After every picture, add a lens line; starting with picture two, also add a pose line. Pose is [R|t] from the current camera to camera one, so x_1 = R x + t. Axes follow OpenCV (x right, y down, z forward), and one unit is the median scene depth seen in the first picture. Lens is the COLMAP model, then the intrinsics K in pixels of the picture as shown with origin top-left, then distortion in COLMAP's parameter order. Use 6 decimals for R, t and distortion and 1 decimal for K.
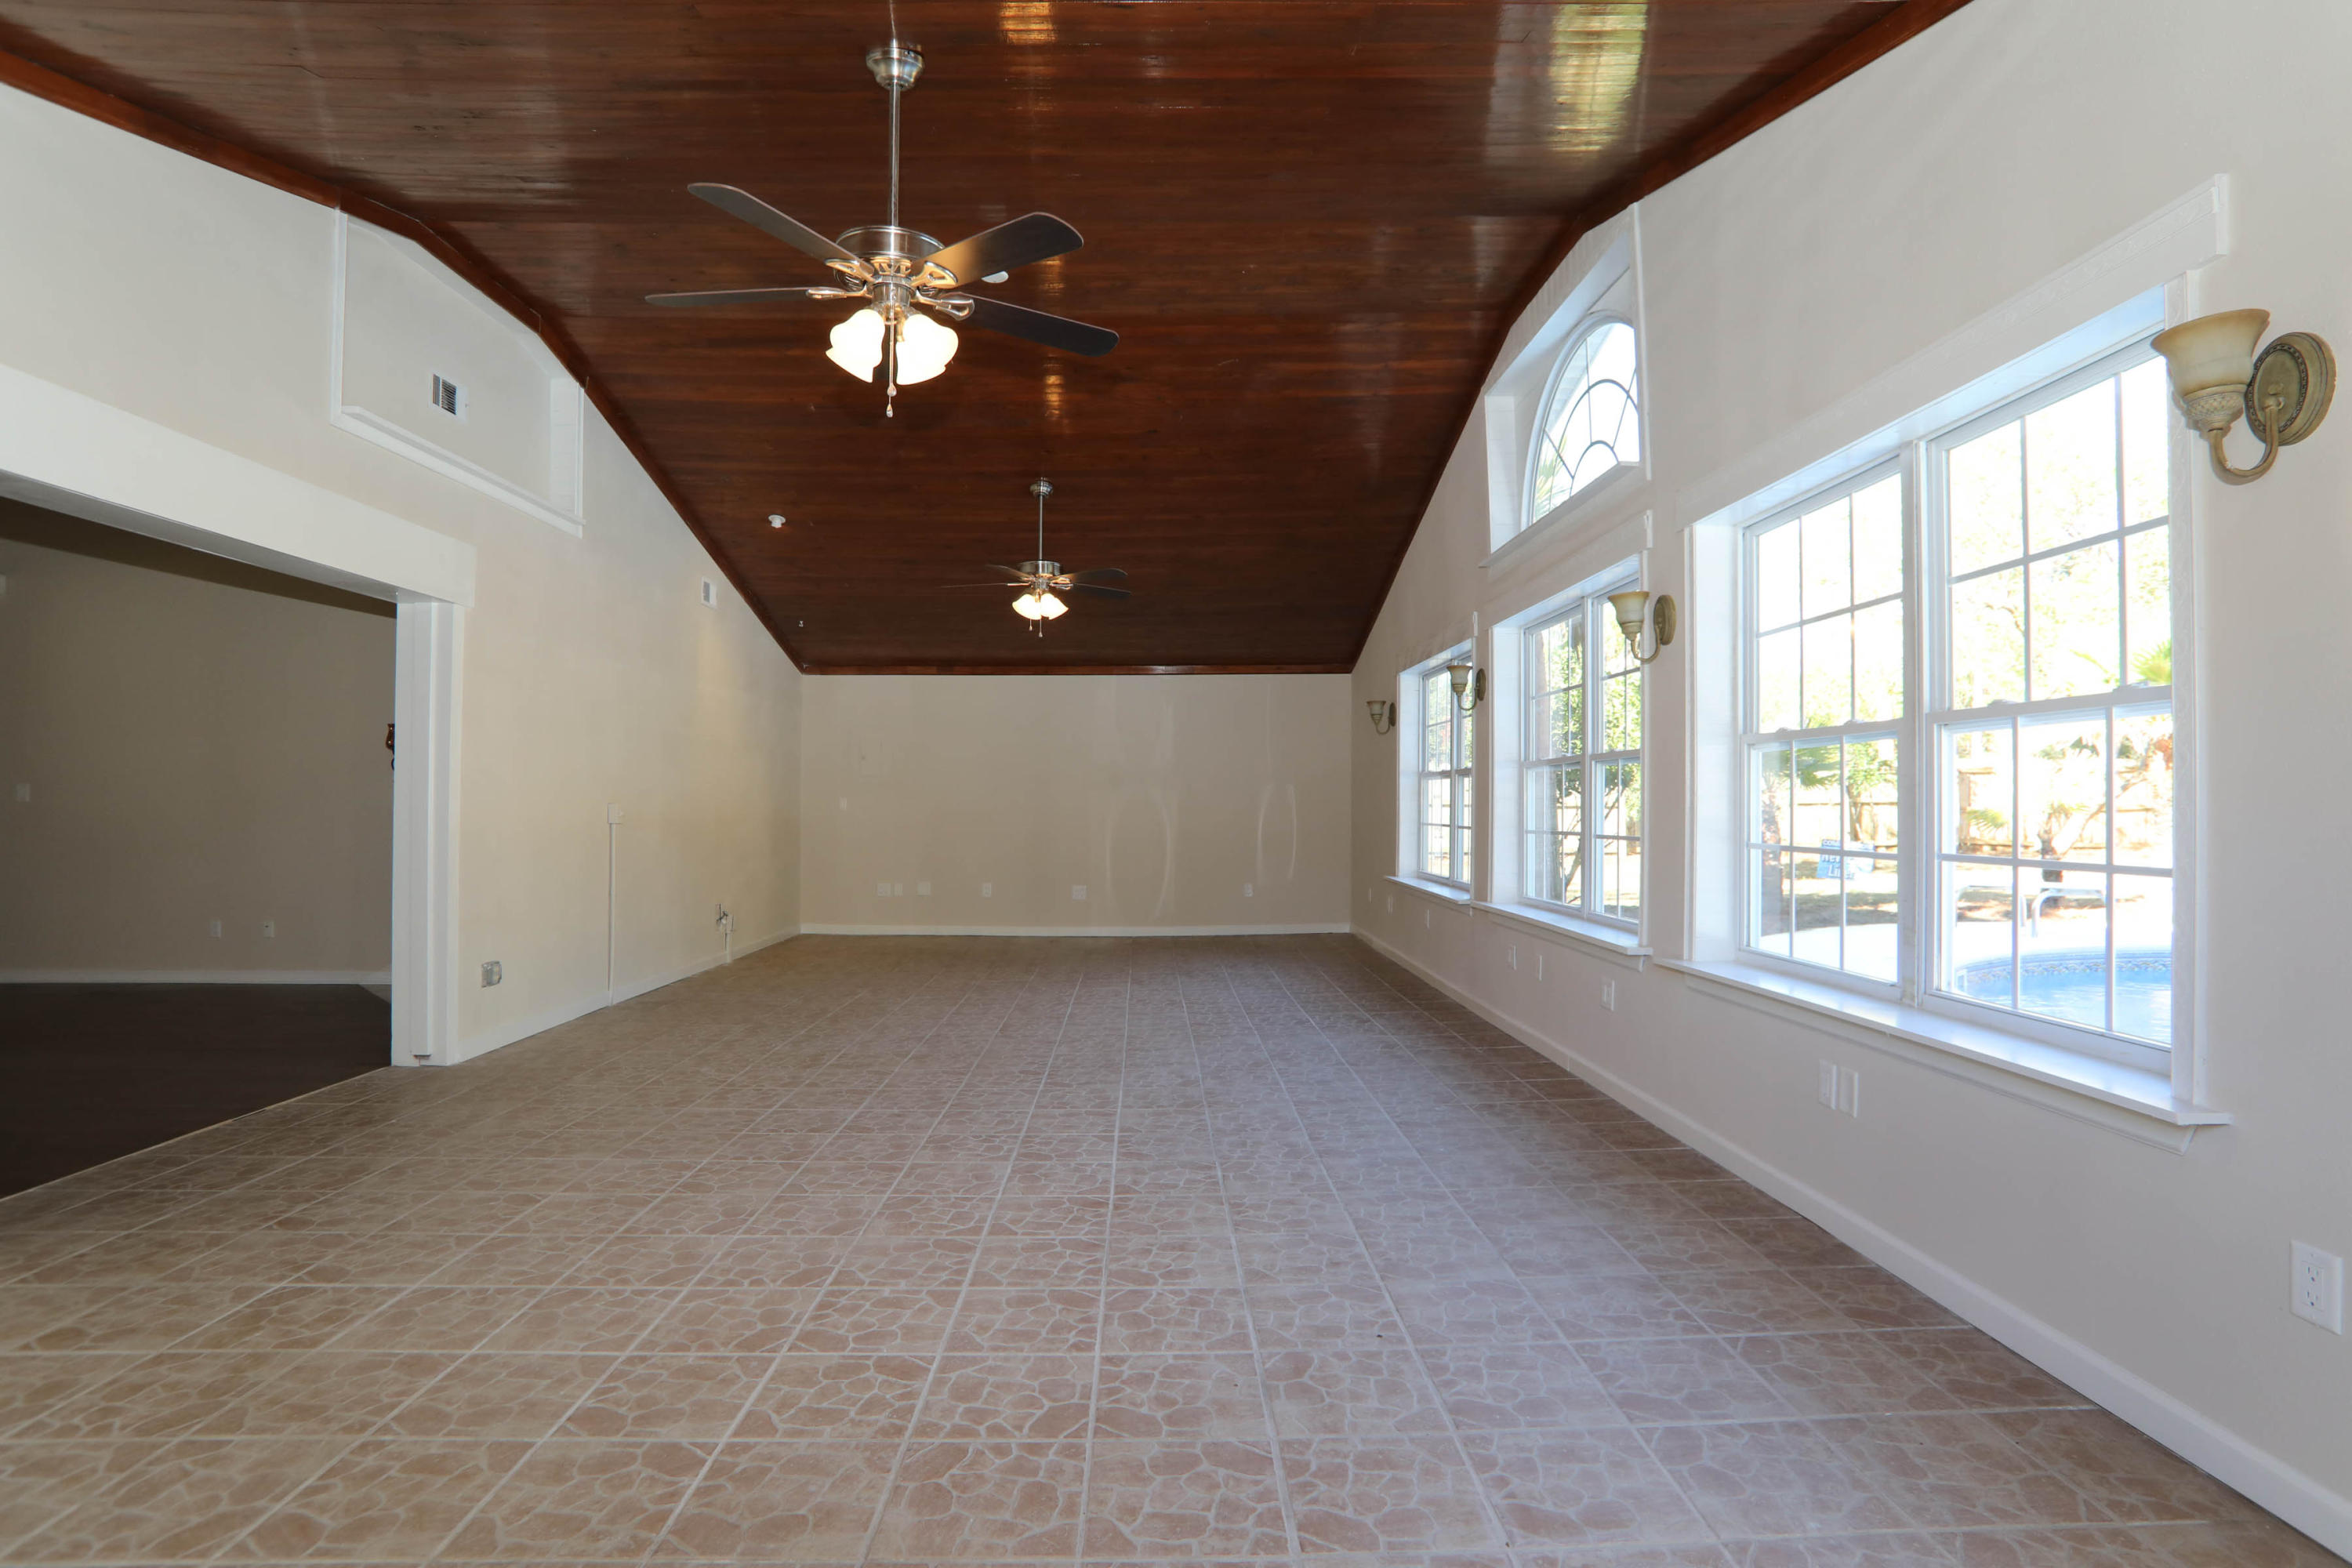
lens RADIAL K [[1144.8, 0, 1176.0], [0, 1144.8, 784.0], [0, 0, 1]] dist [-0.081072, 0.033361]
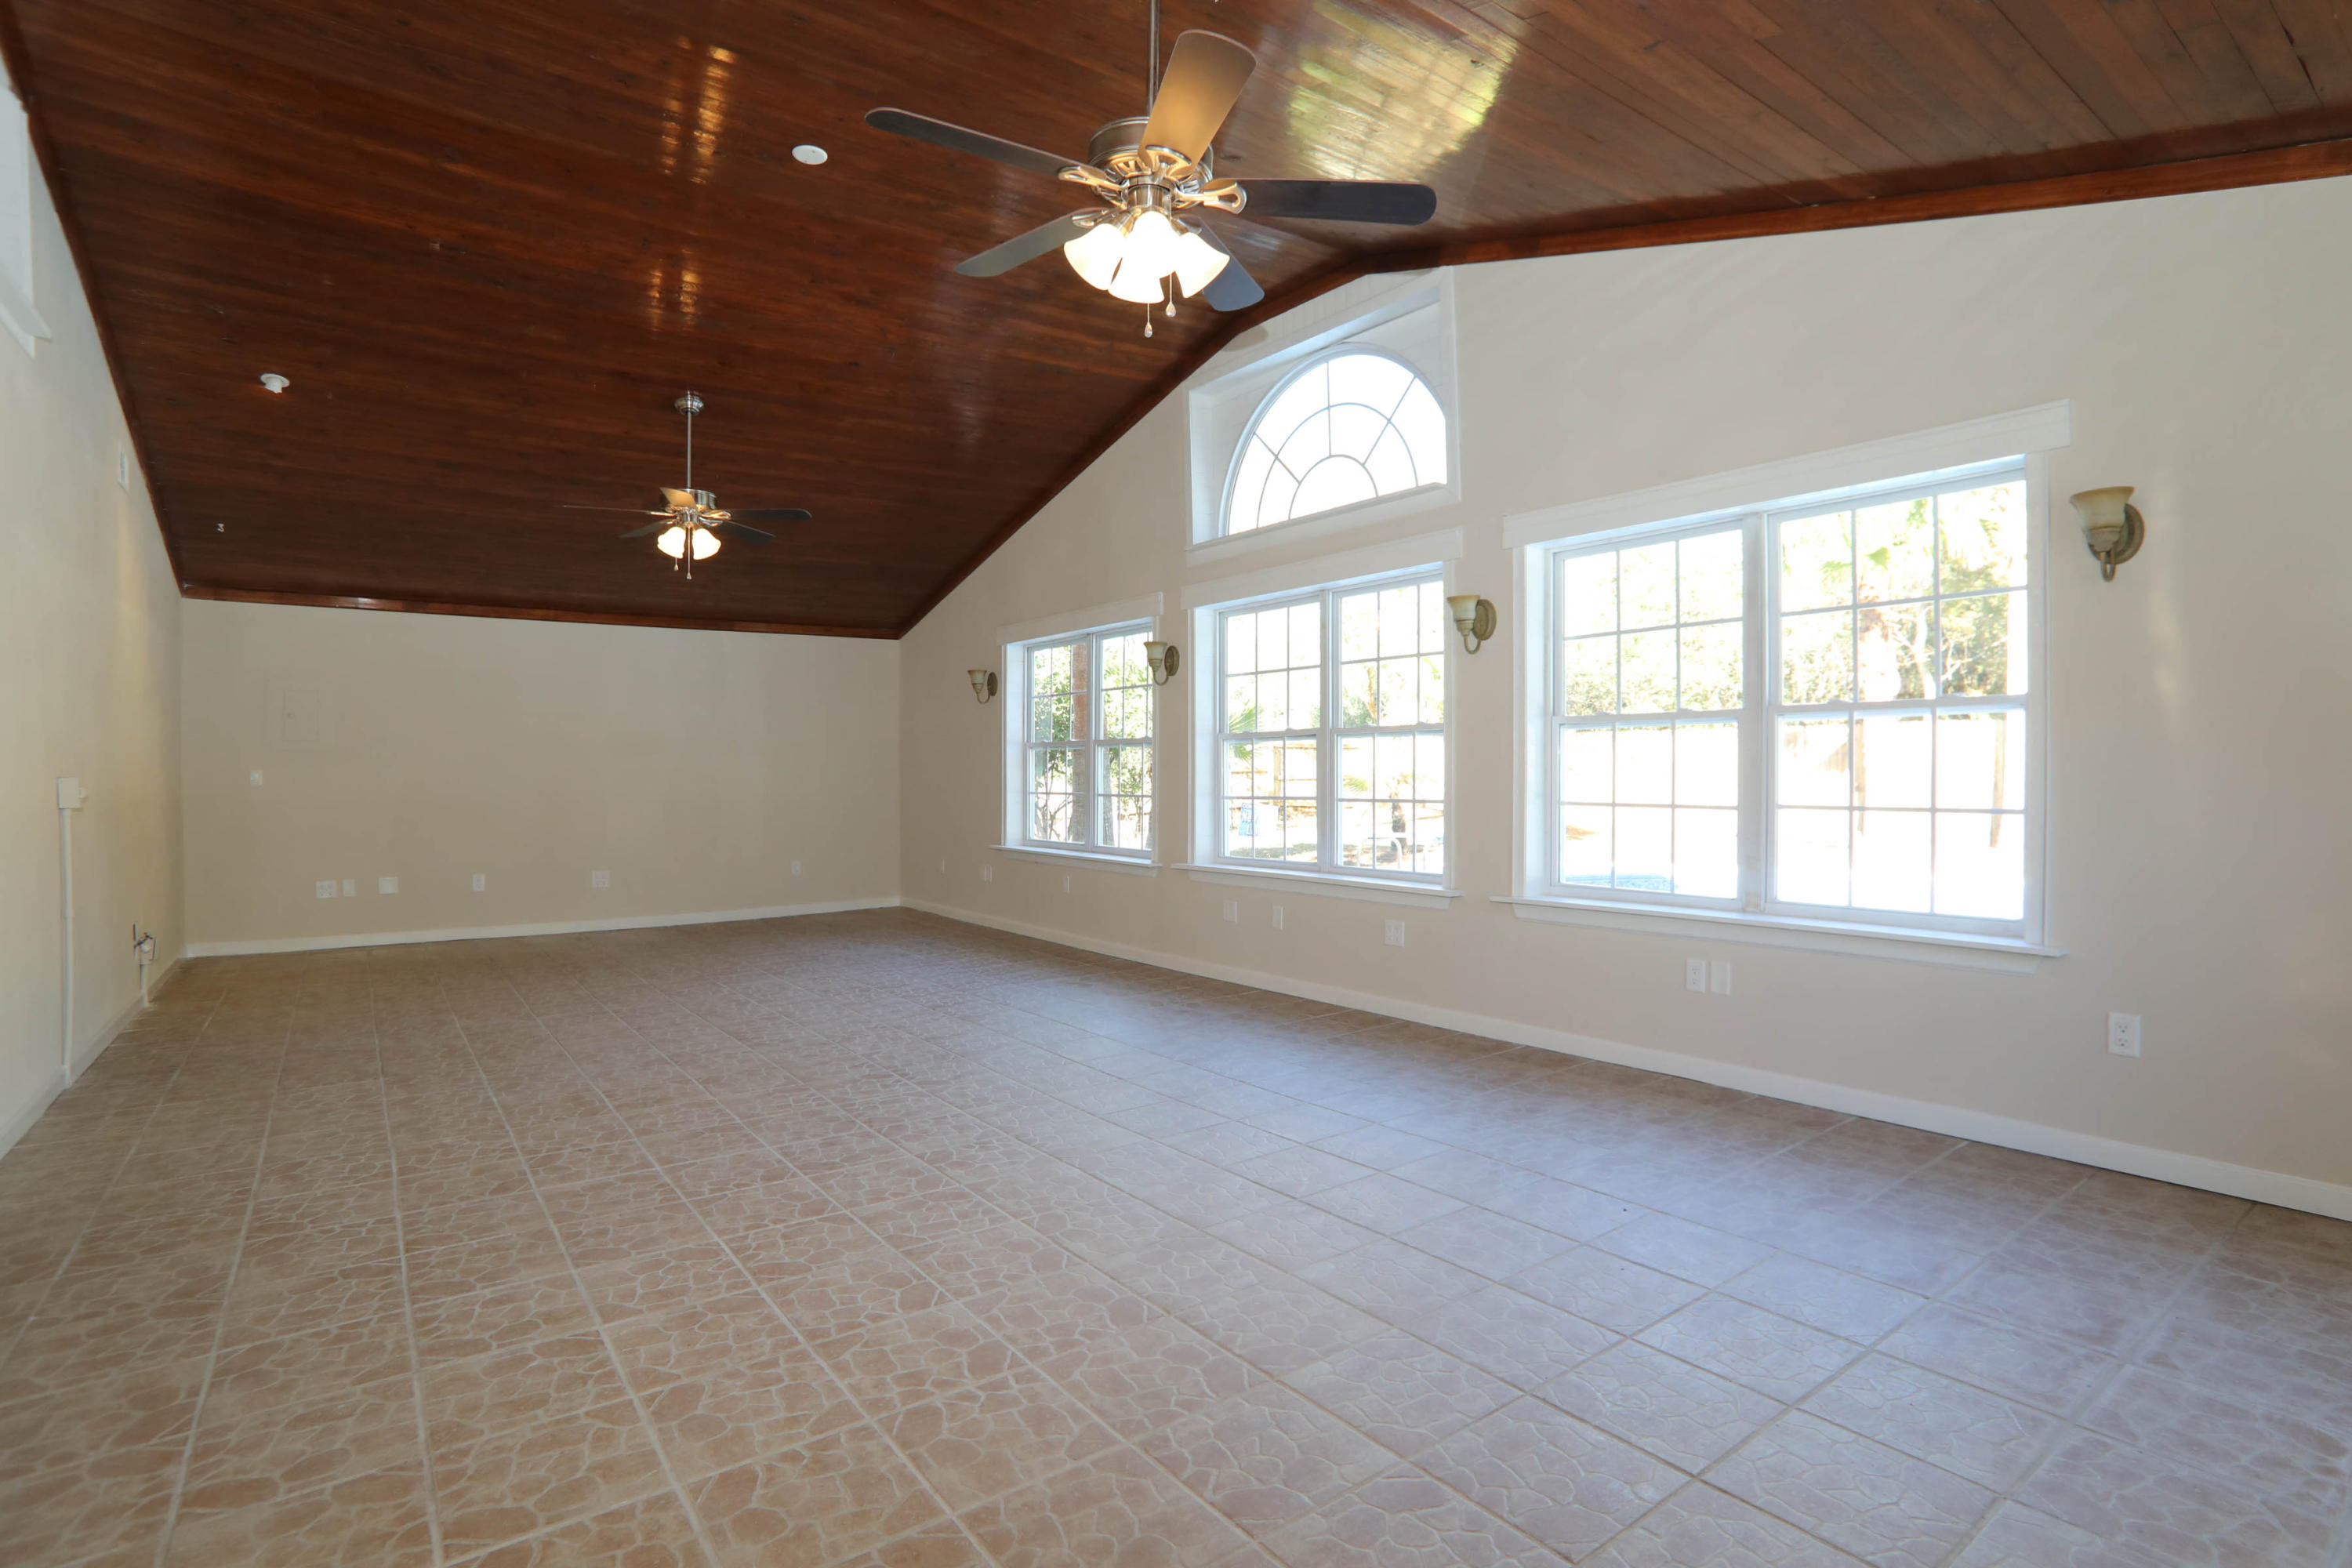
lens RADIAL K [[1144.8, 0, 1176.0], [0, 1144.8, 784.0], [0, 0, 1]] dist [-0.081072, 0.033361]
pose [[0.819197, -0.010953, 0.573408, -0.627709], [-0.004022, 0.999683, 0.024840, 0.003450], [-0.573499, -0.022655, 0.818893, 0.208553]]
